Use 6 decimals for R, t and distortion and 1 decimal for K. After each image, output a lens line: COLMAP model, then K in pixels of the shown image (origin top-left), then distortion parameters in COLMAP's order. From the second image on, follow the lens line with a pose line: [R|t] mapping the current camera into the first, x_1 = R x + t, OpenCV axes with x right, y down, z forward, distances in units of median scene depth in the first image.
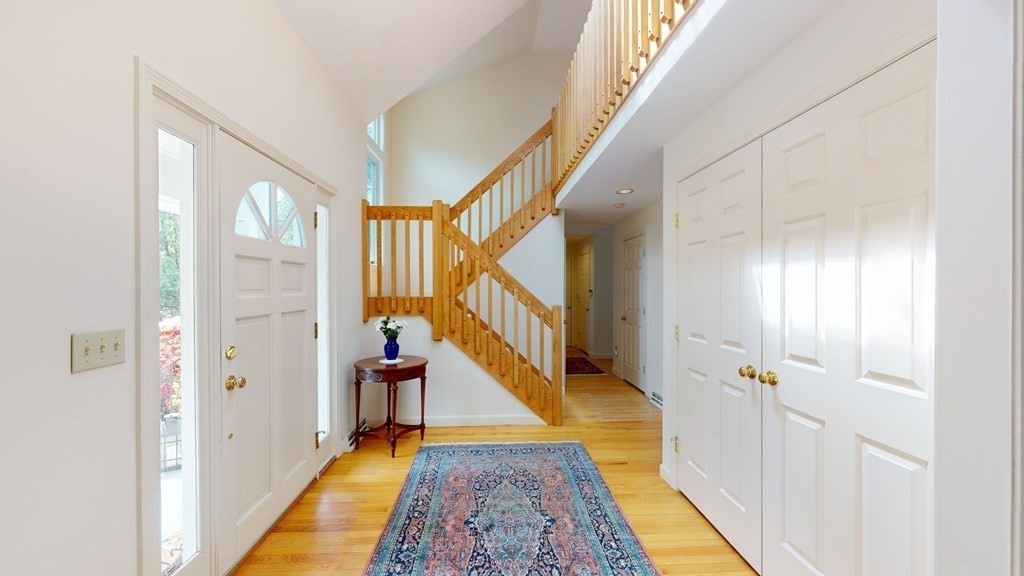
lens RADIAL K [[372.5, 0, 513.9], [0, 372.5, 289.4], [0, 0, 1]] dist [-0.000626, 0.000126]
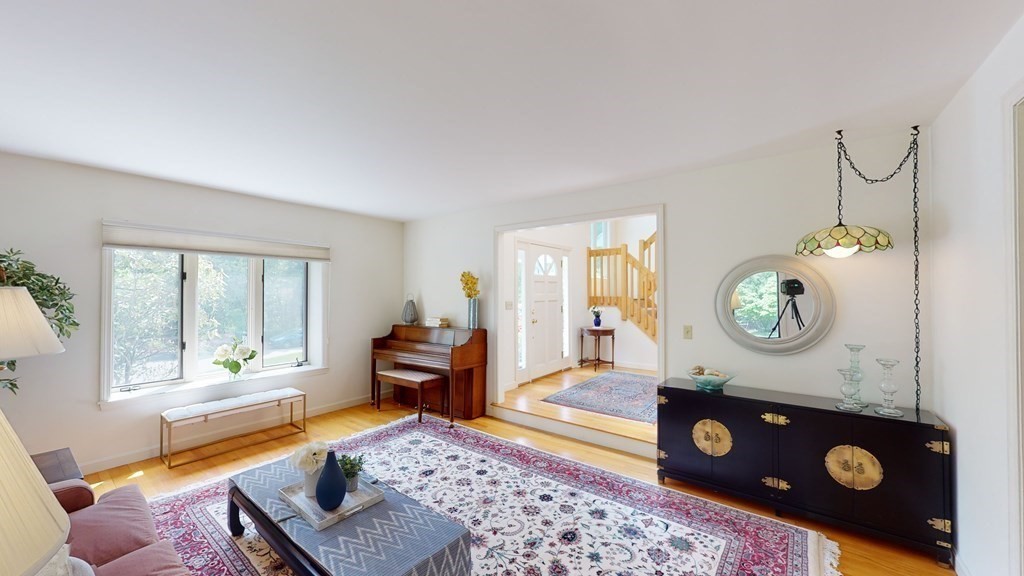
lens RADIAL K [[372.5, 0, 513.9], [0, 372.5, 289.4], [0, 0, 1]] dist [-0.000626, 0.000126]
pose [[0.754125, -0.010036, -0.656654, 0.662743], [0.000328, 0.999889, -0.014905, 0.013958], [0.656730, 0.011024, 0.754045, -0.830521]]
